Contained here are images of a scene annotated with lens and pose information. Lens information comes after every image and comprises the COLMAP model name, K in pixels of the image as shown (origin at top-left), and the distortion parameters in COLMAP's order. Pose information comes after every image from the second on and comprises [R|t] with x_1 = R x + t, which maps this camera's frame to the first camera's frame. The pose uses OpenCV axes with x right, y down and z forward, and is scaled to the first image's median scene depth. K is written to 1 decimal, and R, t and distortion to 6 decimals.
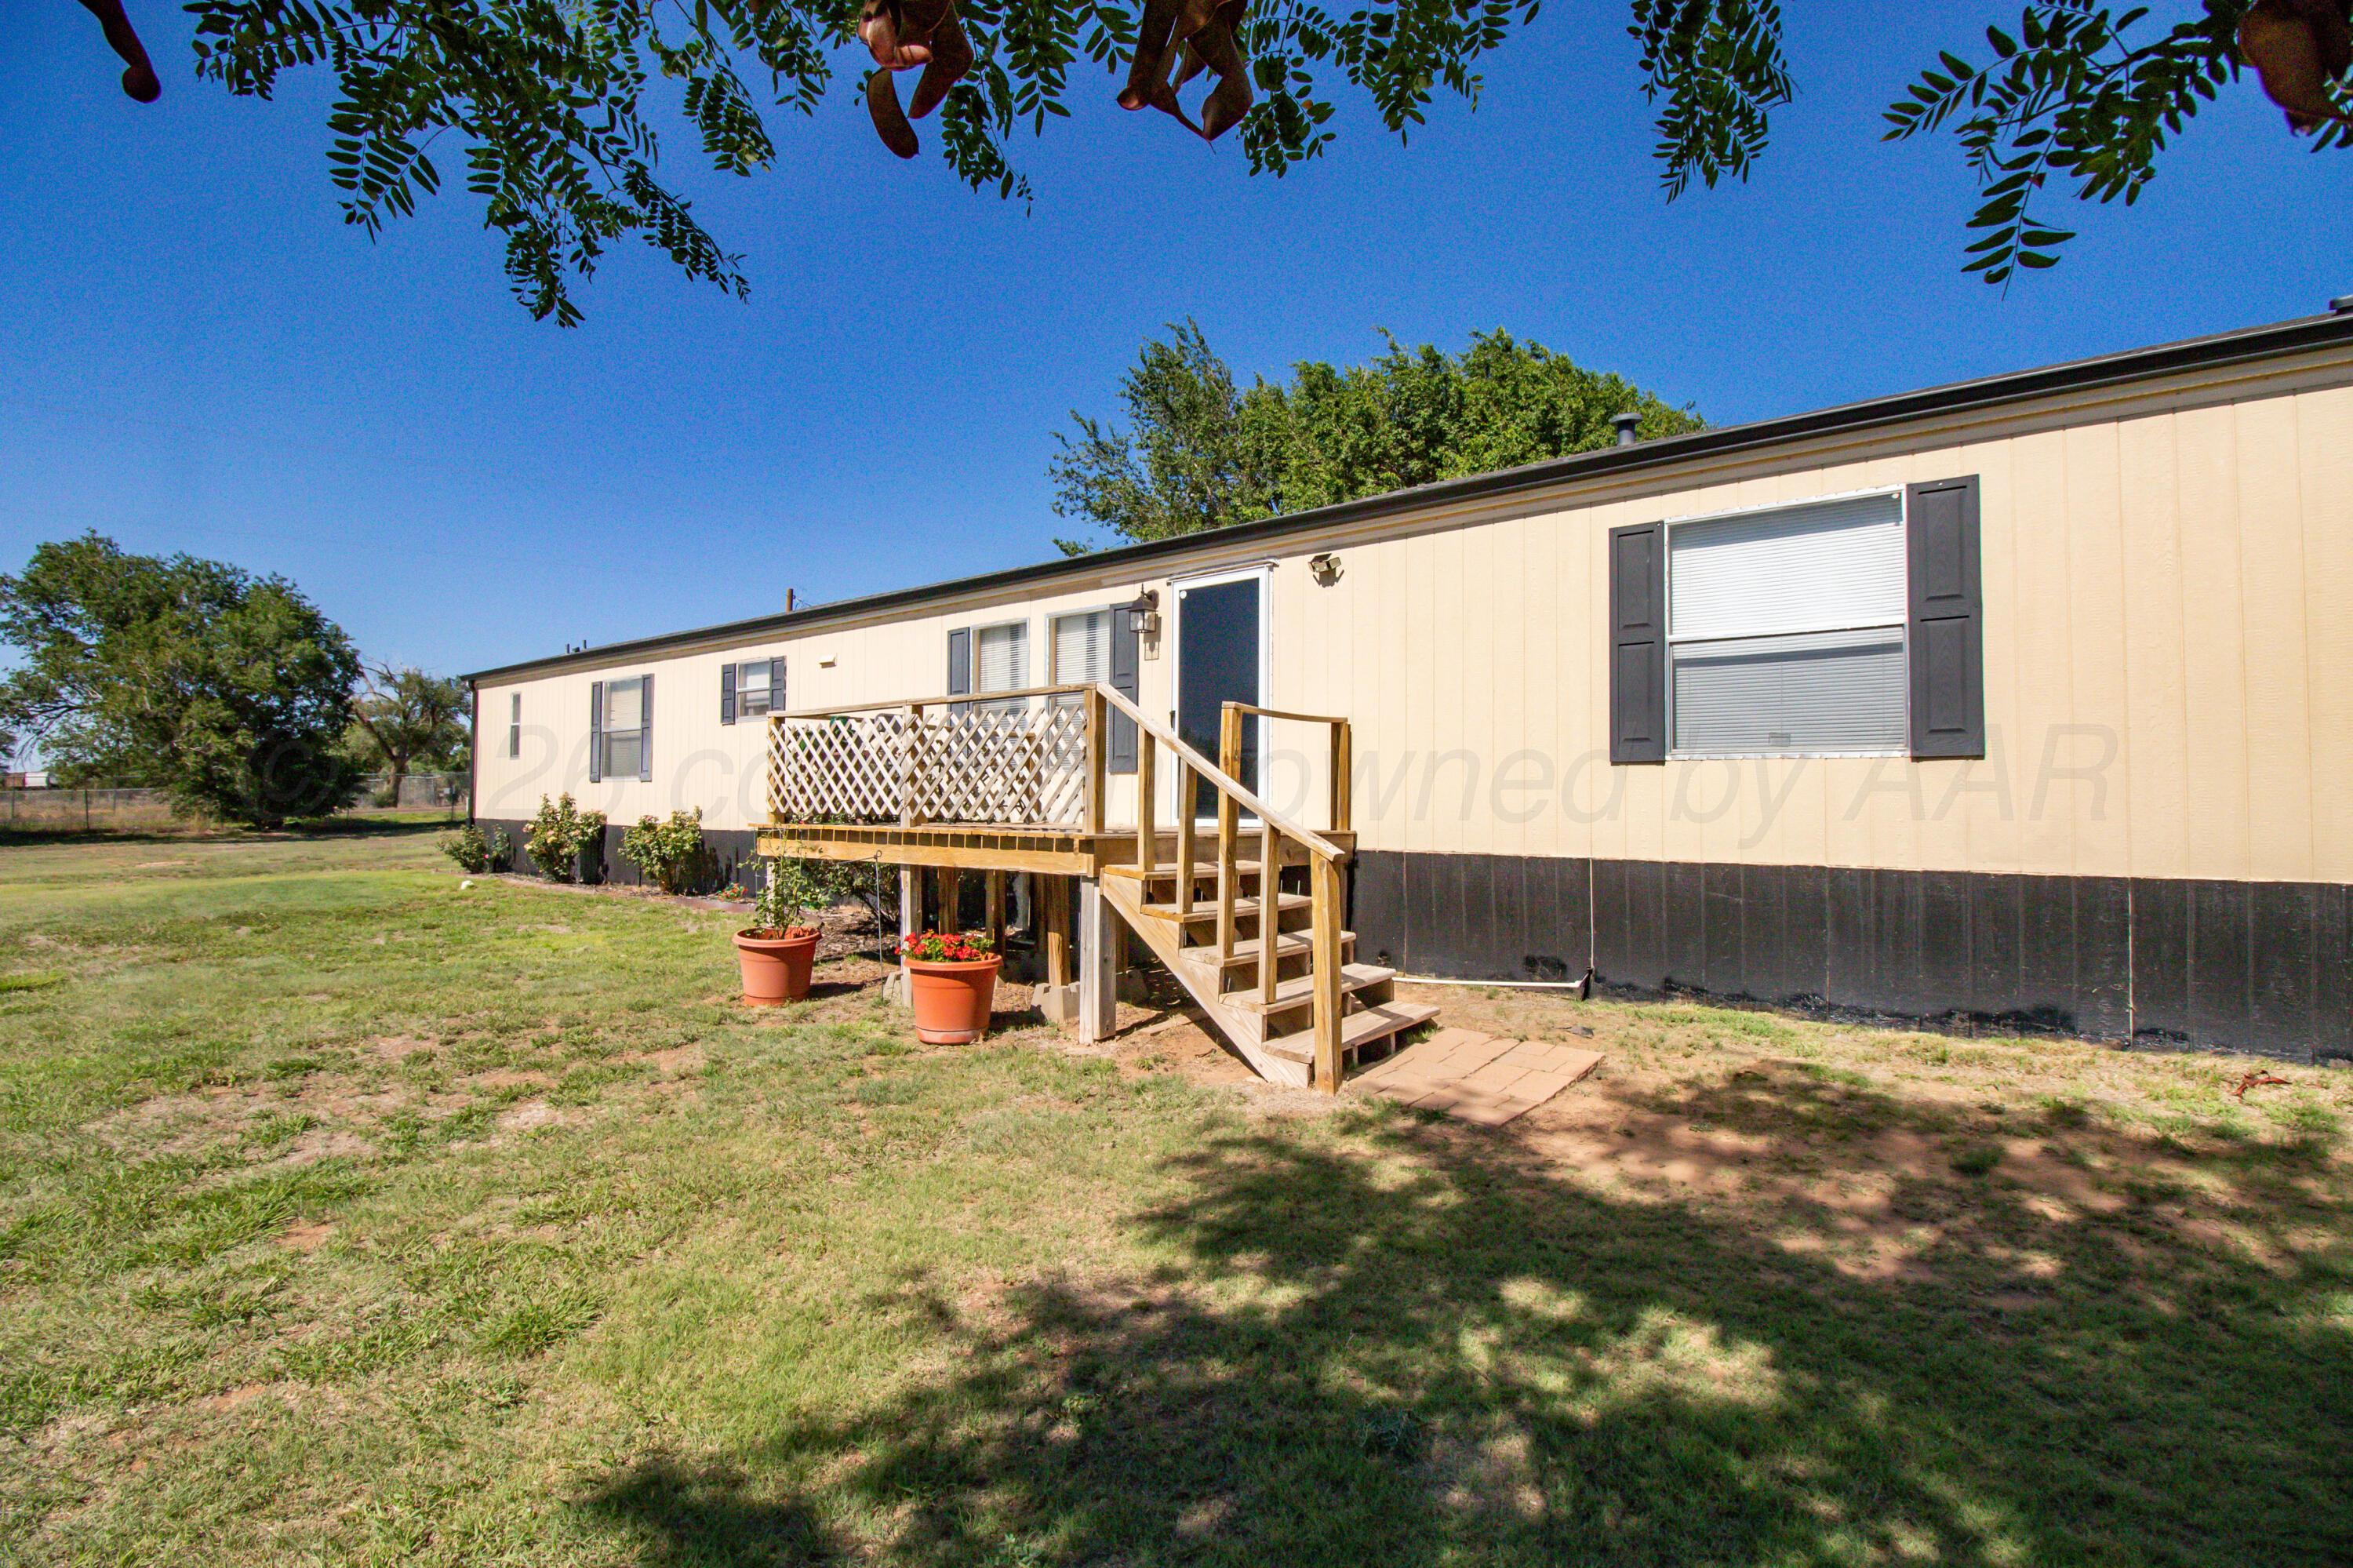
lens RADIAL K [[1102.1, 0, 1163.5], [0, 1102.1, 778.4], [0, 0, 1]] dist [0.001965, 0.000798]
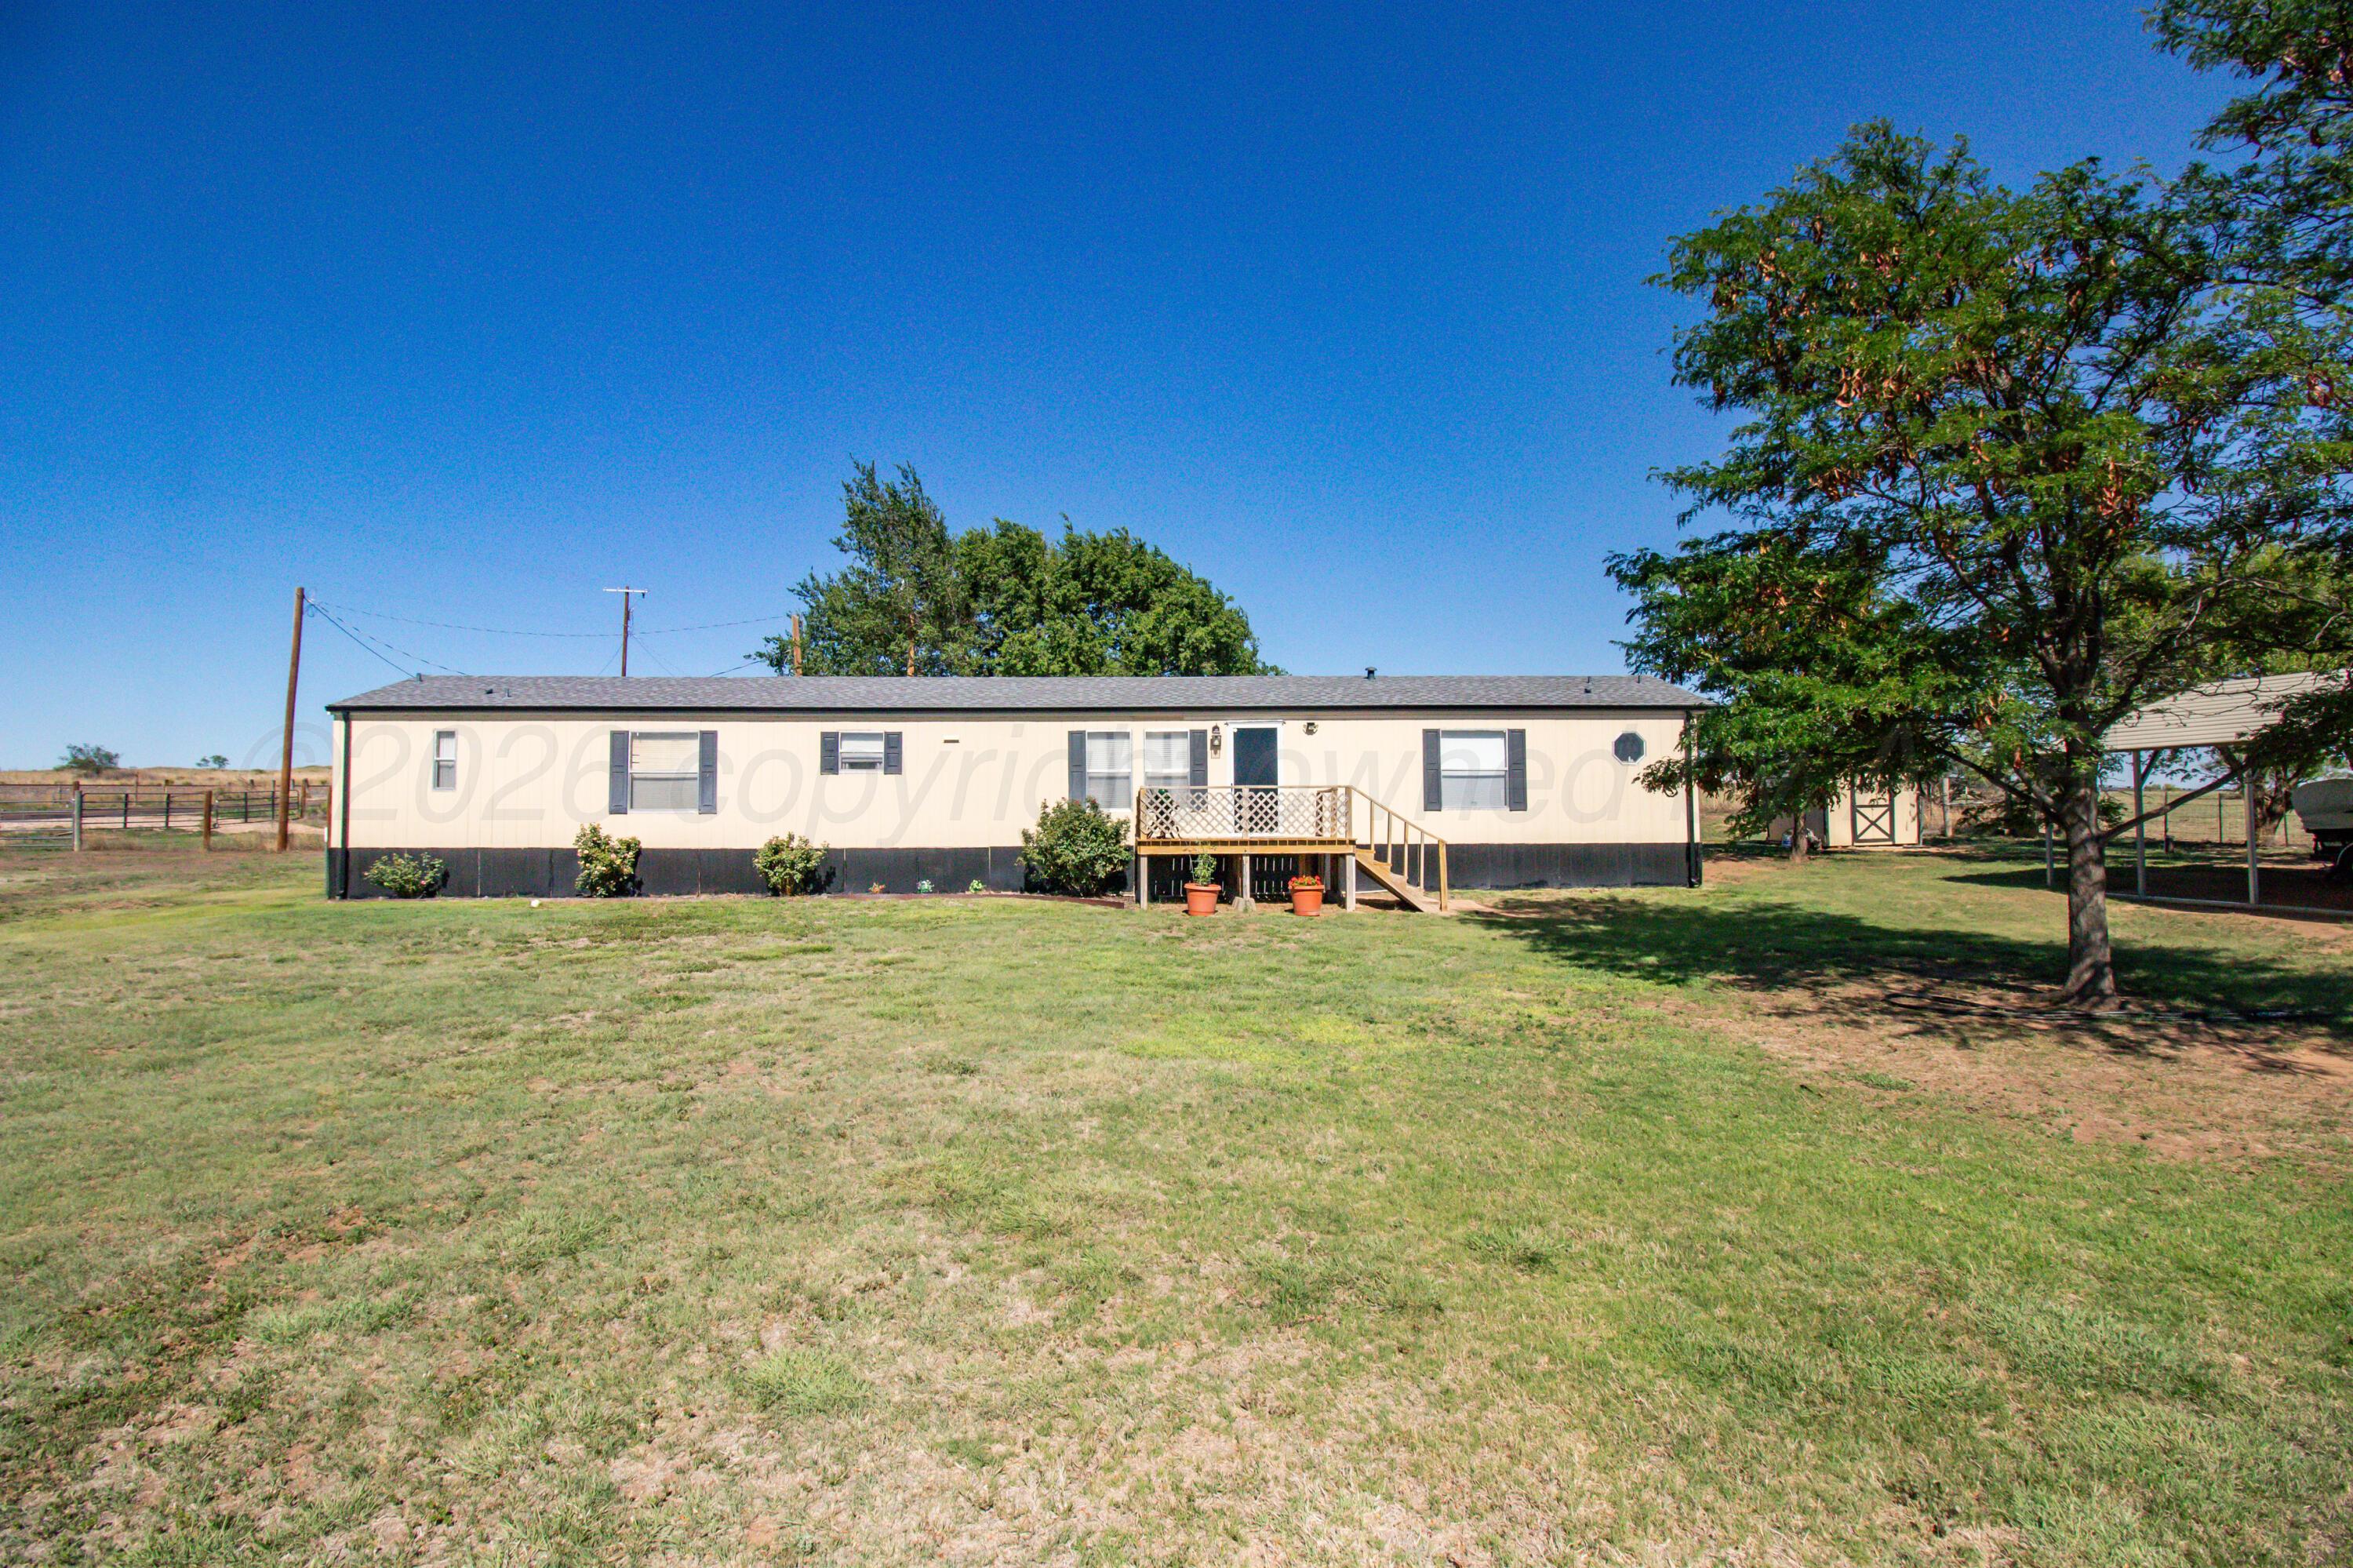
lens RADIAL K [[1102.1, 0, 1163.5], [0, 1102.1, 778.4], [0, 0, 1]] dist [0.001965, 0.000798]
pose [[0.751884, 0.014314, 0.659140, -1.604361], [-0.007118, 0.999882, -0.013593, -0.043281], [-0.659257, 0.005529, 0.751898, -0.571337]]
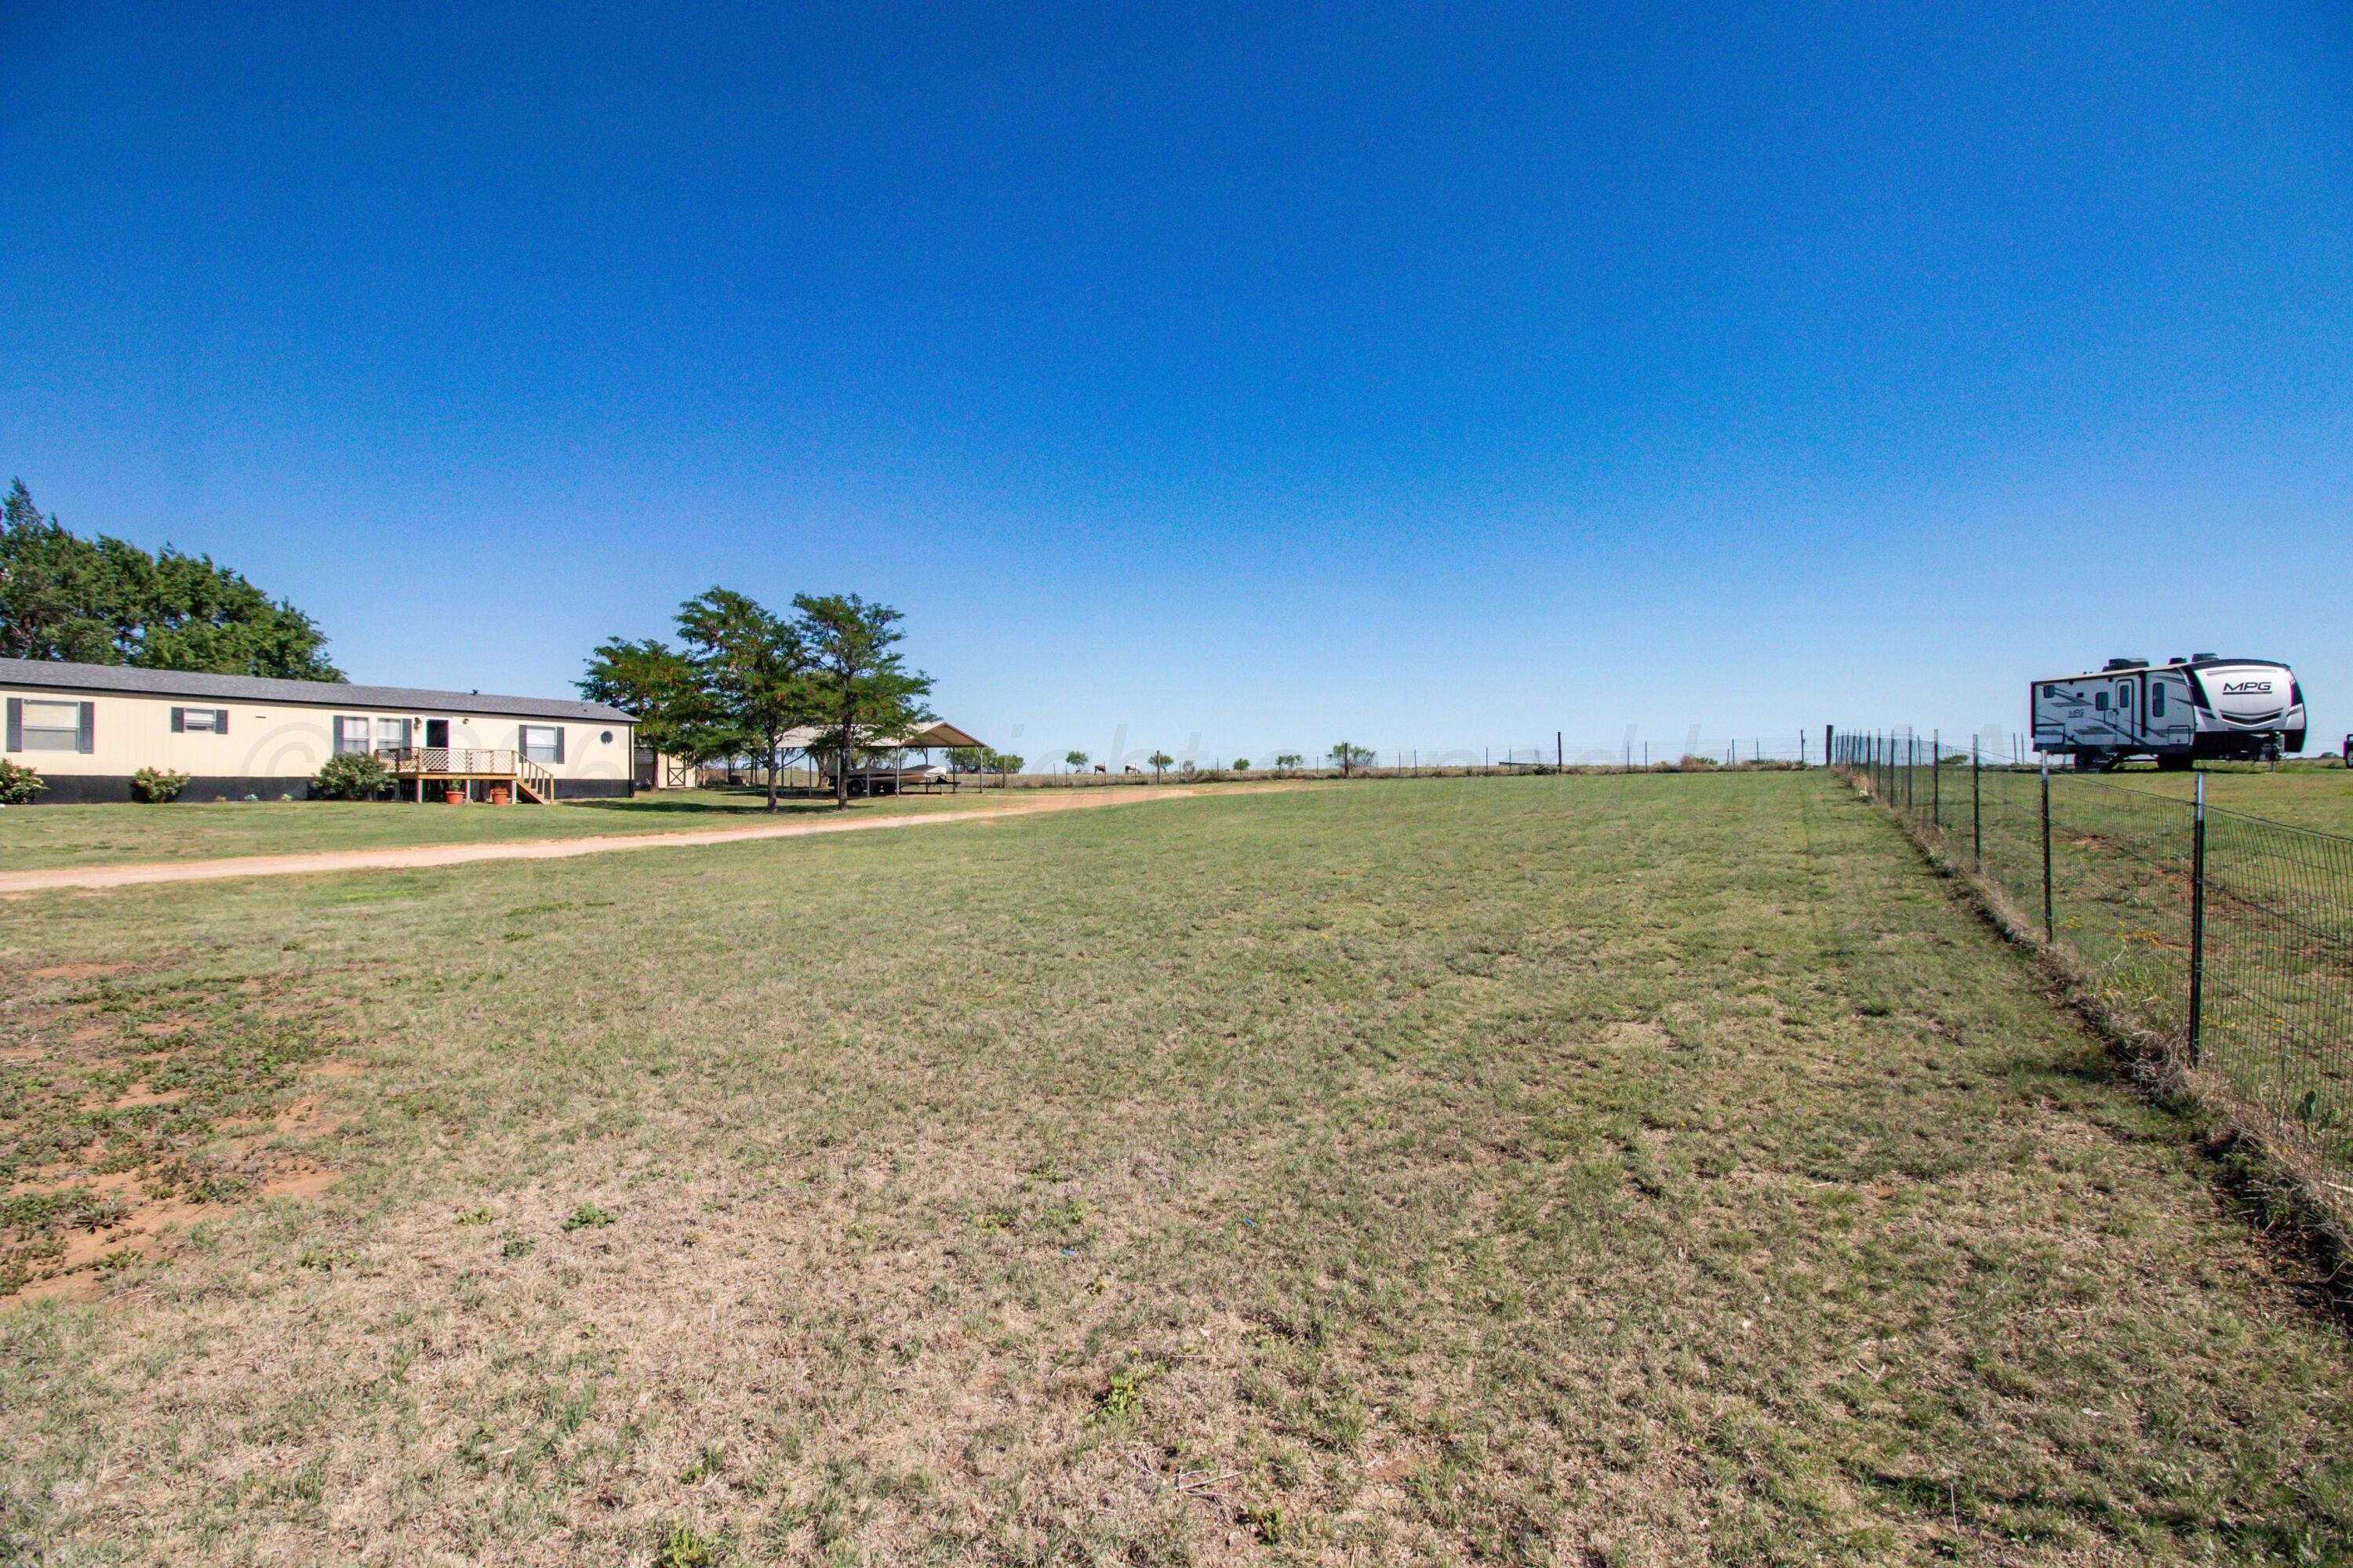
lens RADIAL K [[1102.1, 0, 1163.5], [0, 1102.1, 778.4], [0, 0, 1]] dist [0.001965, 0.000798]
pose [[-0.212785, 0.002112, 0.977097, -5.124856], [-0.026553, 0.999616, -0.007943, 0.022478], [-0.976738, -0.027635, -0.212647, -0.970308]]
